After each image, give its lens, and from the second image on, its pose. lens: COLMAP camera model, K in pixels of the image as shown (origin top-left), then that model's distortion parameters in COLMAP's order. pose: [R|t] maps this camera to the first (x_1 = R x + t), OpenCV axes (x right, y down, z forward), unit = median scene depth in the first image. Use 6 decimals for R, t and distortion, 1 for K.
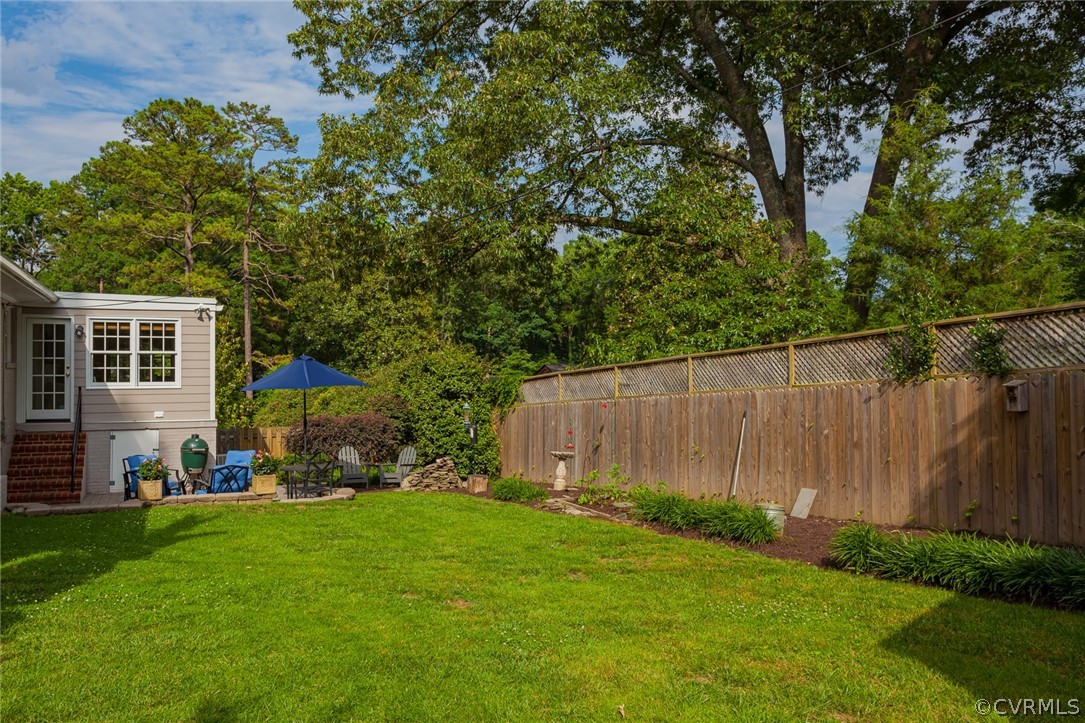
lens RADIAL K [[863.7, 0, 545.9], [0, 863.7, 359.7], [0, 0, 1]] dist [0.002601, -0.012924]
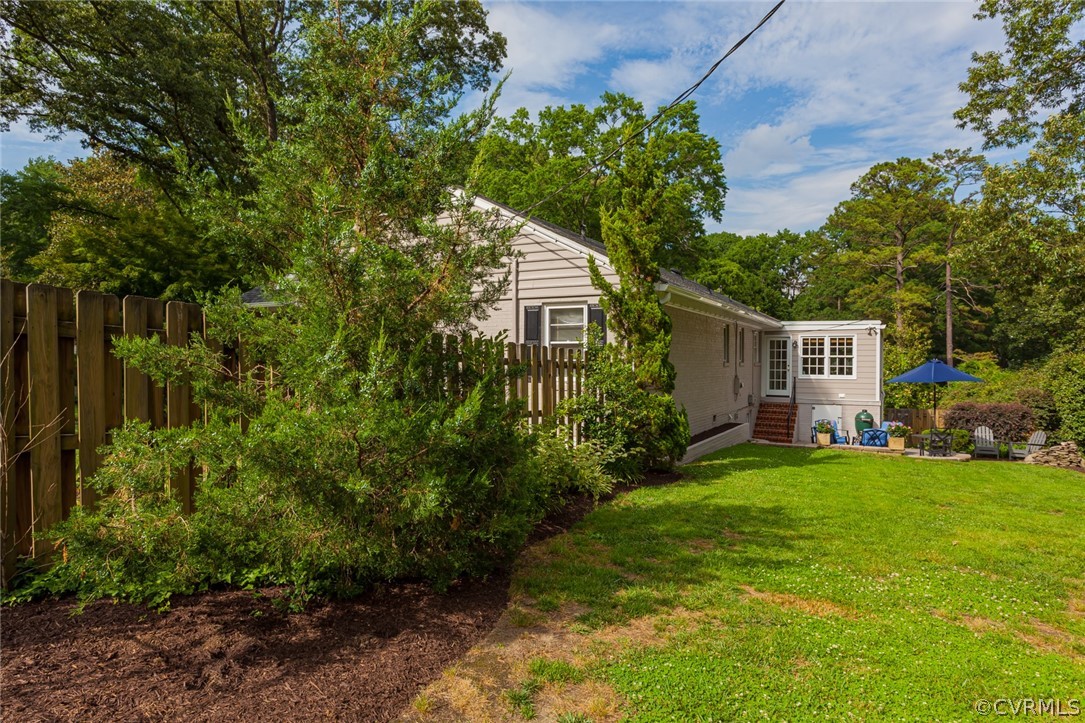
lens RADIAL K [[658.1, 0, 542.6], [0, 658.1, 363.4], [0, 0, 1]] dist [0.014248, 0.001674]
pose [[0.614142, 0.008703, -0.789148, 0.149002], [0.002459, 0.999913, 0.012941, -0.011142], [0.789192, -0.009889, 0.614067, -0.154793]]
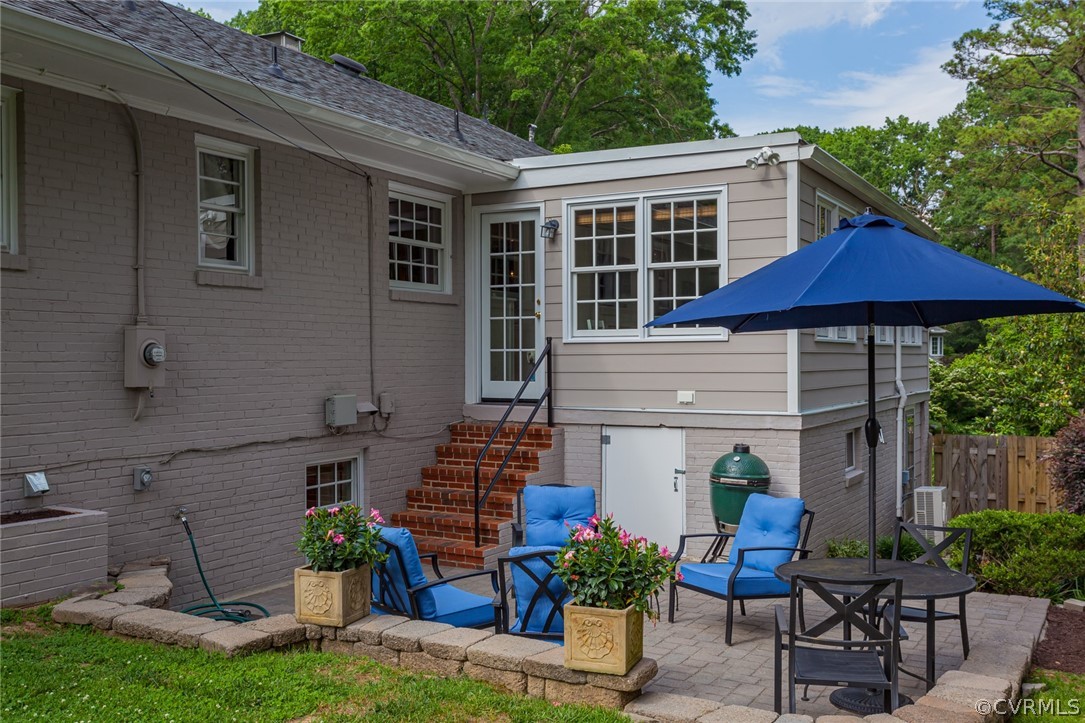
lens RADIAL K [[1039.2, 0, 534.5], [0, 1039.2, 357.9], [0, 0, 1]] dist [0.013465, 0.000000]
pose [[0.592413, -0.001965, -0.805632, -0.038947], [0.012840, 0.999893, 0.007003, 0.032807], [0.805532, -0.014493, 0.592375, 0.528668]]
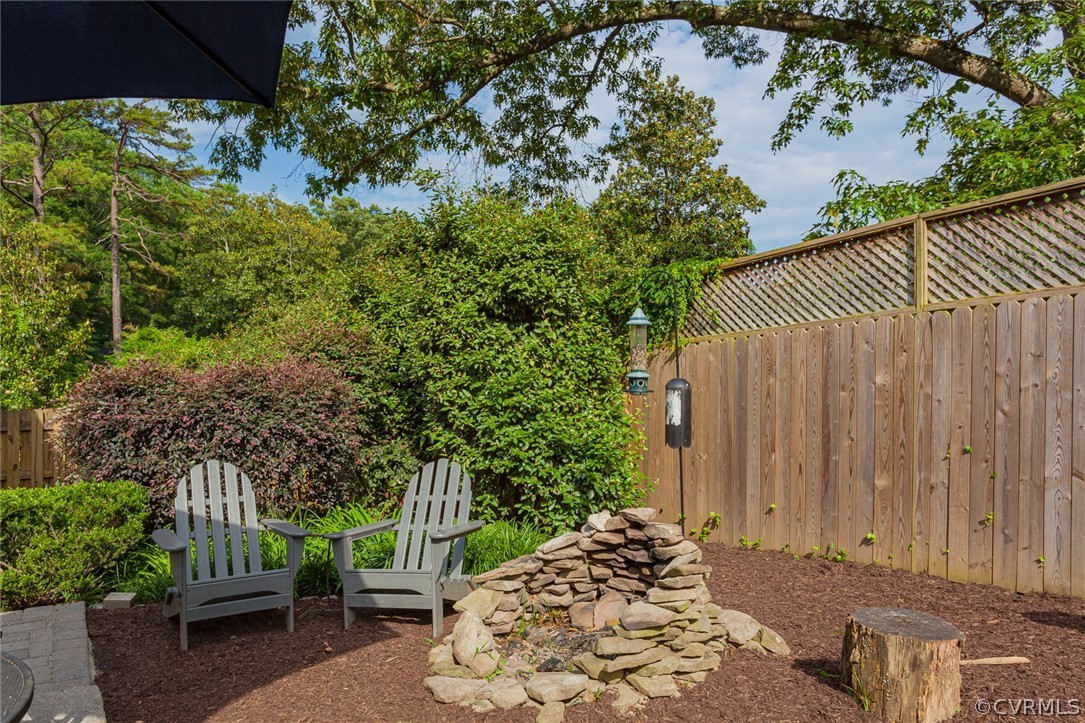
lens RADIAL K [[760.1, 0, 533.8], [0, 760.1, 367.4], [0, 0, 1]] dist [-0.001638, -0.005863]
pose [[0.990723, 0.001711, 0.135883, -0.151733], [-0.003341, 0.999925, 0.011768, 0.063211], [-0.135853, -0.012113, 0.990655, 0.701876]]
